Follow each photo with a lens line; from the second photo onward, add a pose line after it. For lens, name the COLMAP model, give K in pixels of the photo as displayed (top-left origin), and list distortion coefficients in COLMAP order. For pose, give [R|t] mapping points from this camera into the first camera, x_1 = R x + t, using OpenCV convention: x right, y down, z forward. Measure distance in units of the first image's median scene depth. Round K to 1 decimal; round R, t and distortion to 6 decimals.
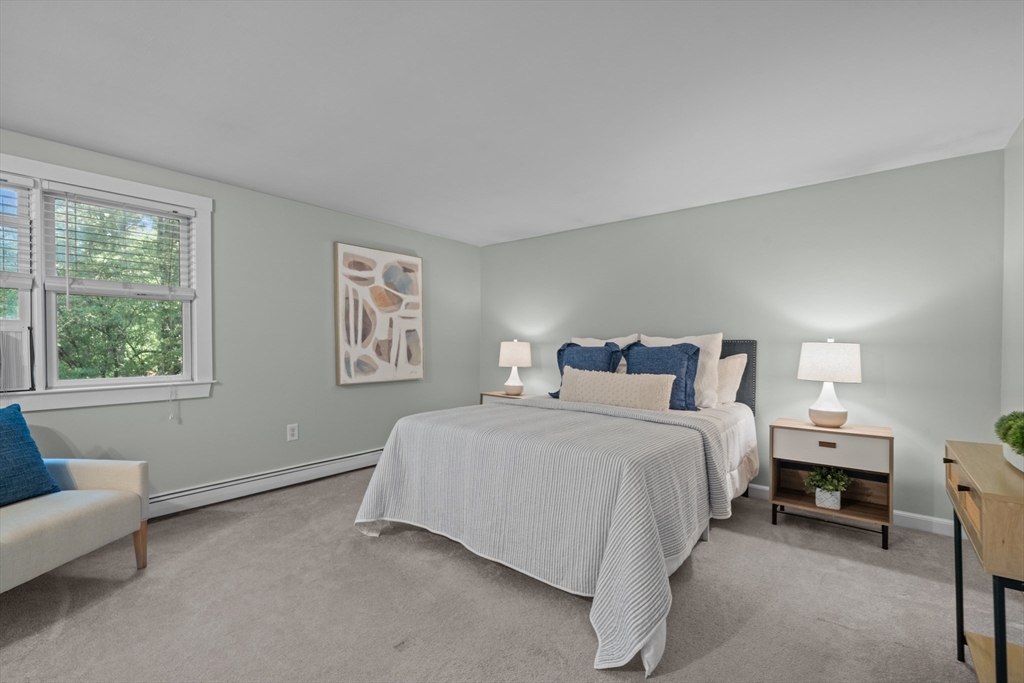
lens RADIAL K [[451.4, 0, 510.1], [0, 451.4, 343.8], [0, 0, 1]] dist [0.000265, 0.000024]
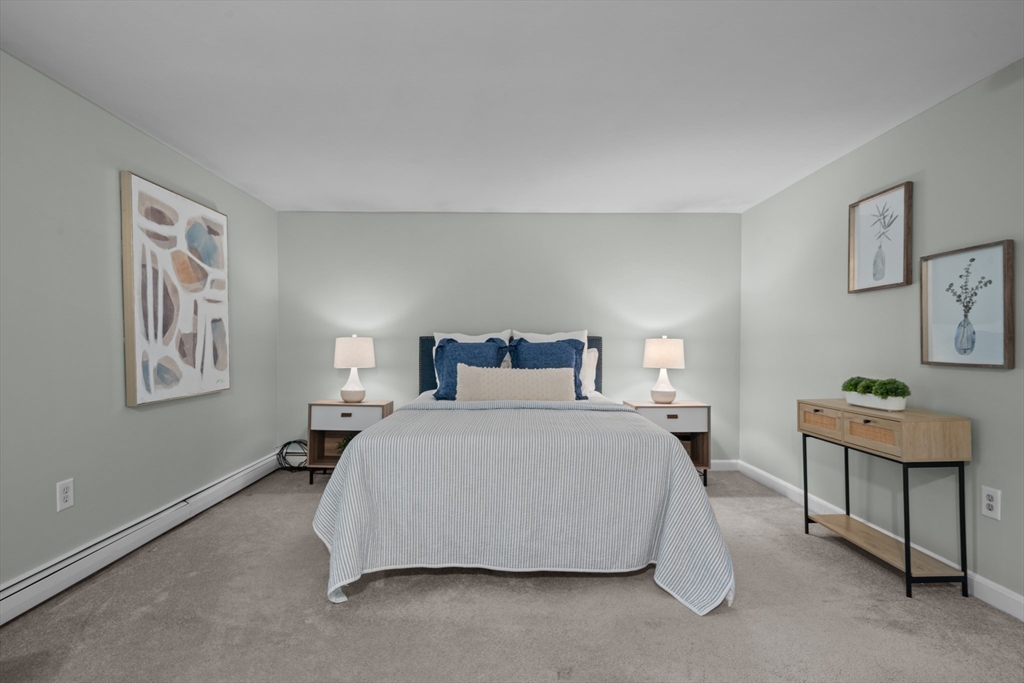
lens RADIAL K [[507.3, 0, 512.0], [0, 507.3, 341.5], [0, 0, 1]] dist [0.002333, 0.000536]
pose [[0.755009, -0.001207, 0.655713, -0.434054], [0.000742, 0.999999, 0.000987, 0.003184], [-0.655713, -0.000259, 0.755010, 0.136506]]
